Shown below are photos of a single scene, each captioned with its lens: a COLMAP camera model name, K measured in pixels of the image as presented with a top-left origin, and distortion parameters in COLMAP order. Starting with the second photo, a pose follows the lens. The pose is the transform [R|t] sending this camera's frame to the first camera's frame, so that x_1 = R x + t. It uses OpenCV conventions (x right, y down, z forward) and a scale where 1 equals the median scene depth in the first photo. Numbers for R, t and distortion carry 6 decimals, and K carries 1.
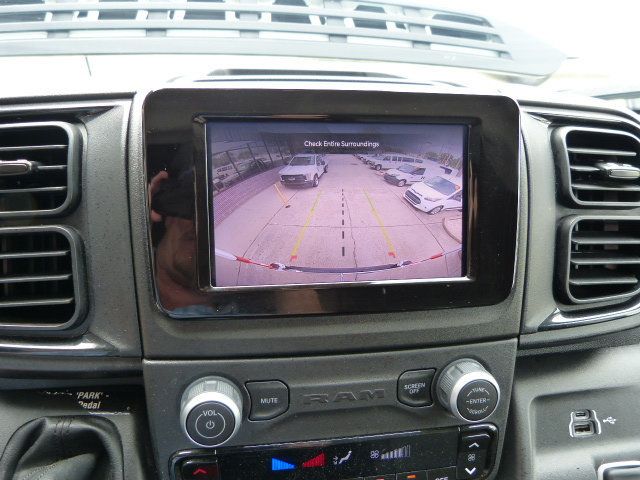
lens RADIAL K [[478.4, 0, 324.7], [0, 478.4, 242.4], [0, 0, 1]] dist [-0.037785, 0.027290]
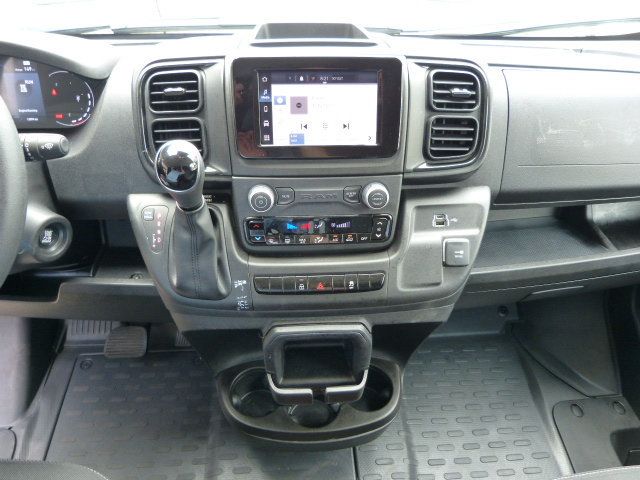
lens RADIAL K [[478.4, 0, 320.8], [0, 478.4, 237.6], [0, 0, 1]] dist [-0.037785, 0.027290]
pose [[0.996570, 0.030133, -0.077076, 0.224107], [-0.014525, 0.980583, 0.195565, 0.069674], [0.081473, -0.193775, 0.977657, -1.218776]]
